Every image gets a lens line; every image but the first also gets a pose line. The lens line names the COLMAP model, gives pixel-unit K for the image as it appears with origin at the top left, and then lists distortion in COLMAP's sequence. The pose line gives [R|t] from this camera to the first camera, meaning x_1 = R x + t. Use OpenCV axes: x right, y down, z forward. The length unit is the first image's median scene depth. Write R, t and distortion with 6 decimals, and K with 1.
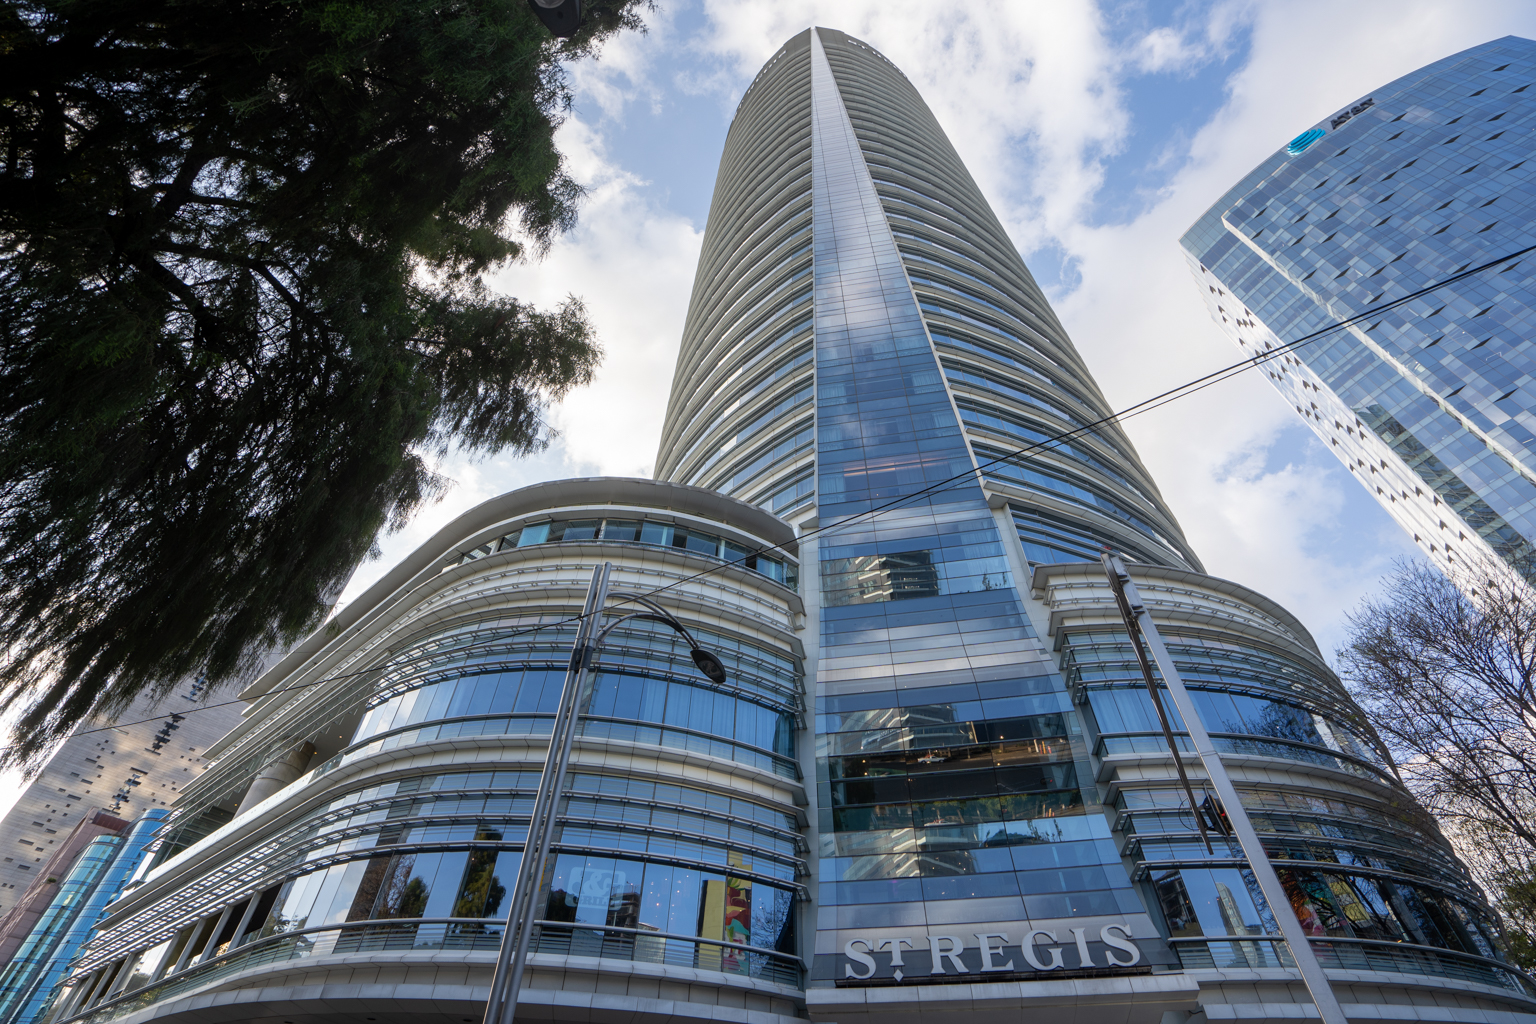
lens RADIAL K [[707.9, 0, 768.0], [0, 707.9, 512.0], [0, 0, 1]] dist [-0.053722, 0.019023]
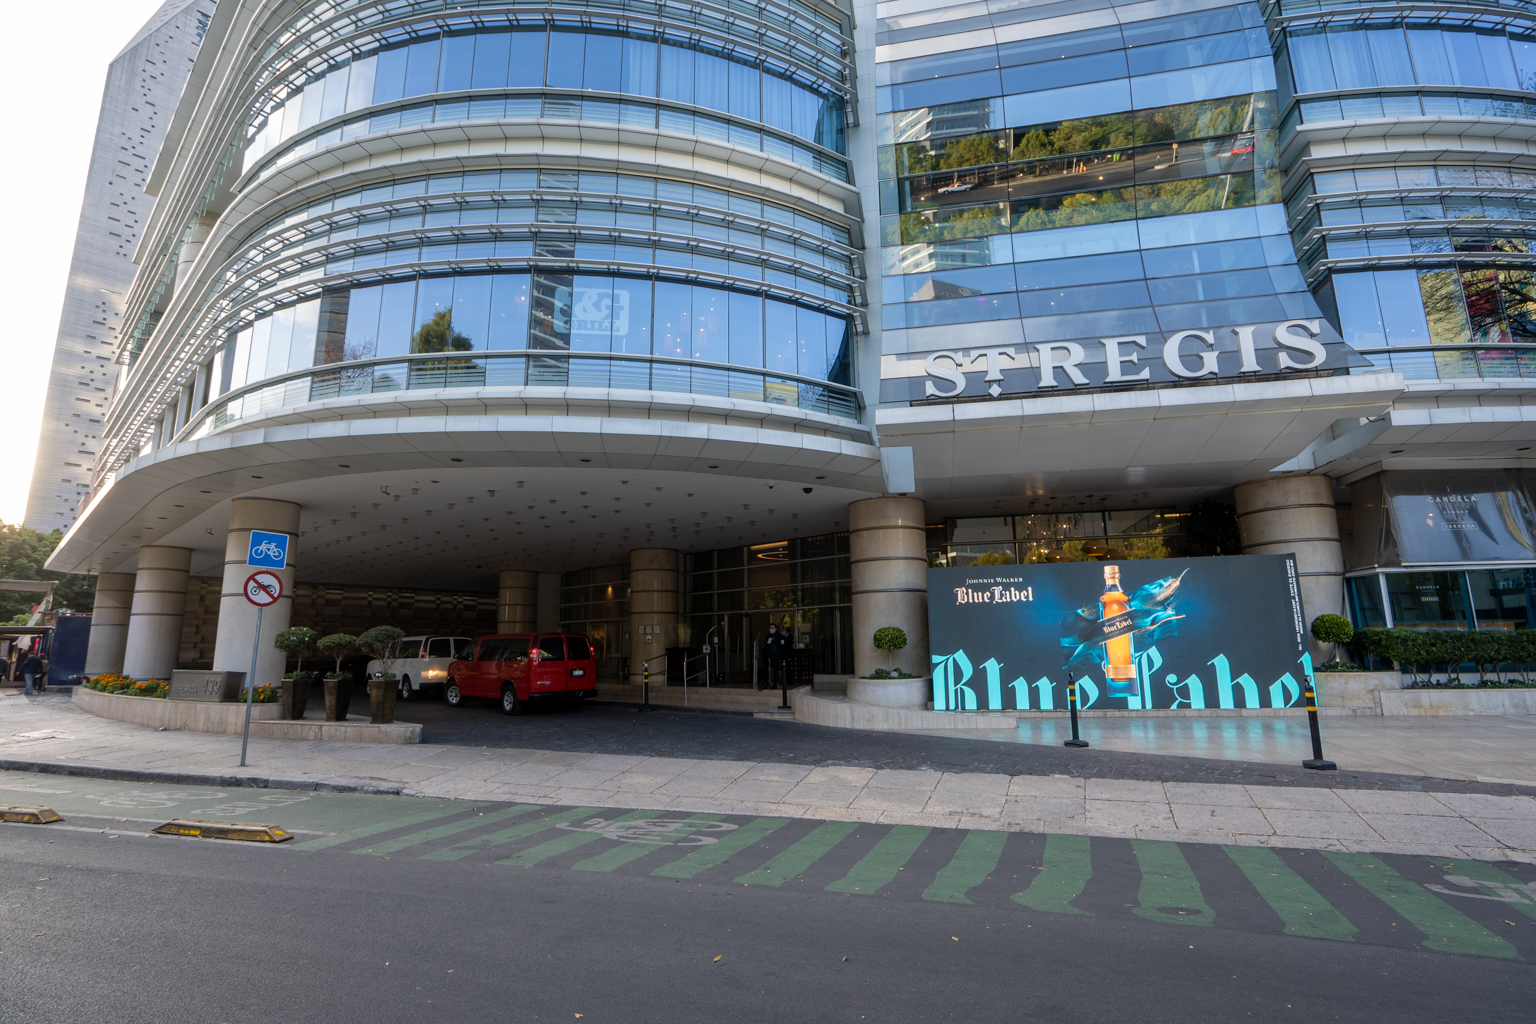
lens RADIAL K [[707.9, 0, 768.0], [0, 707.9, 512.0], [0, 0, 1]] dist [-0.053722, 0.019023]
pose [[0.999065, -0.033054, -0.027856, -0.038980], [0.043113, 0.808527, 0.586878, 0.253370], [0.003124, -0.587530, 0.809196, 0.234696]]
